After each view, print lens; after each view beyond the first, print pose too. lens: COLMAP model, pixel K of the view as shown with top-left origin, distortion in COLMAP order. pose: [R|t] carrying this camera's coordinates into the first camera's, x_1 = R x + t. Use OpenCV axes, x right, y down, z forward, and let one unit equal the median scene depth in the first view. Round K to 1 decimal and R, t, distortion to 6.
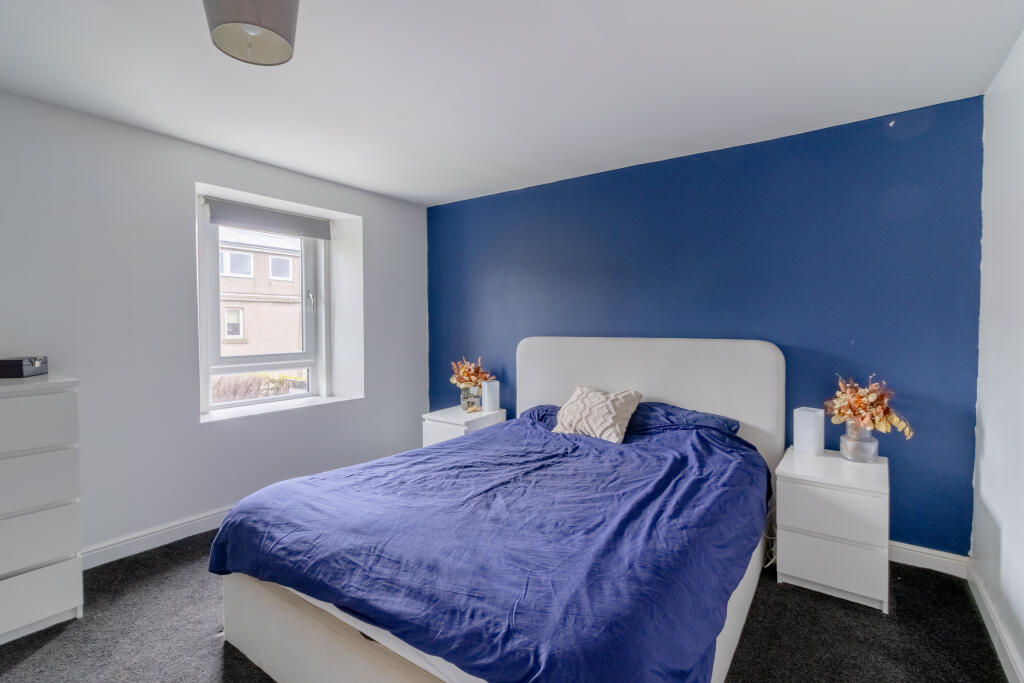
lens RADIAL K [[486.7, 0, 504.3], [0, 486.7, 331.6], [0, 0, 1]] dist [-0.000344, 0.000378]
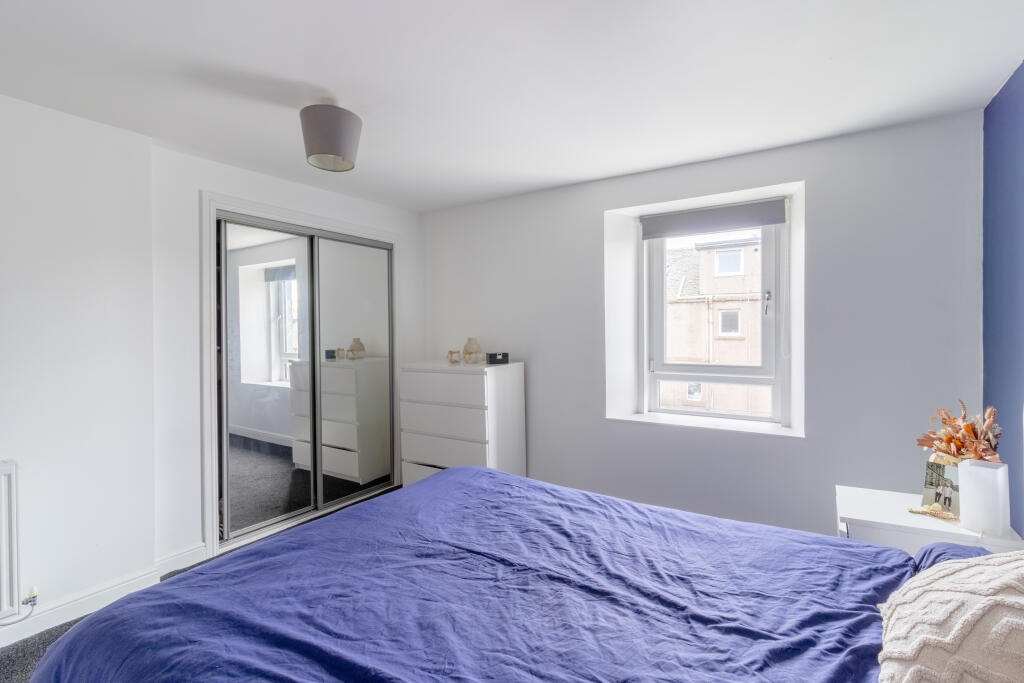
lens RADIAL K [[486.7, 0, 504.3], [0, 486.7, 331.6], [0, 0, 1]] dist [-0.000344, 0.000378]
pose [[0.036888, 0.004586, -0.999309, 0.678782], [-0.011565, 0.999924, 0.004162, -0.026378], [0.999252, 0.011403, 0.036938, 0.928863]]
